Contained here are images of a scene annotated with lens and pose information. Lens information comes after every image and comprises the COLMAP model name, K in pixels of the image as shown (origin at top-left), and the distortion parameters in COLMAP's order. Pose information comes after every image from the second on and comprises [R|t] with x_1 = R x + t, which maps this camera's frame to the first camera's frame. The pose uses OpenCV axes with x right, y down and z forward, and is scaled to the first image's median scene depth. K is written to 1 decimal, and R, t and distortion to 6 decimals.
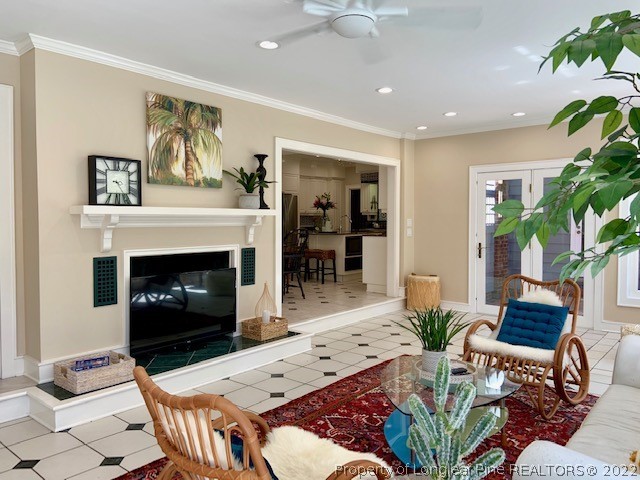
lens RADIAL K [[483.0, 0, 321.7], [0, 483.0, 239.6], [0, 0, 1]] dist [0.059353, -0.055169]
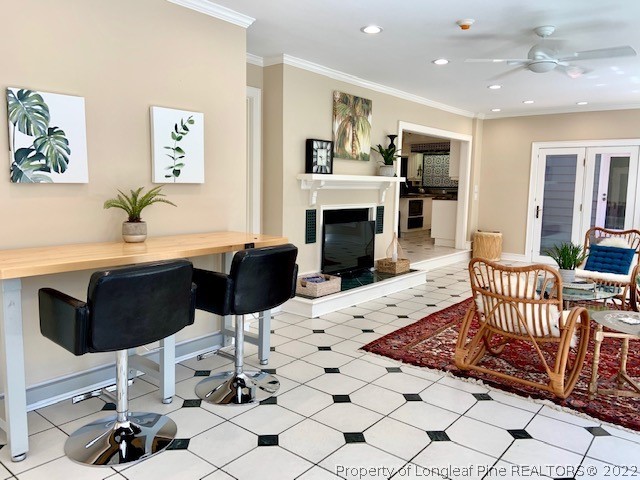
lens RADIAL K [[483.0, 0, 316.2], [0, 483.0, 238.5], [0, 0, 1]] dist [0.059353, -0.055169]
pose [[0.999841, 0.017565, 0.002939, -0.347956], [-0.017731, 0.997244, 0.072041, 0.014628], [-0.001666, -0.072081, 0.997397, -0.346720]]
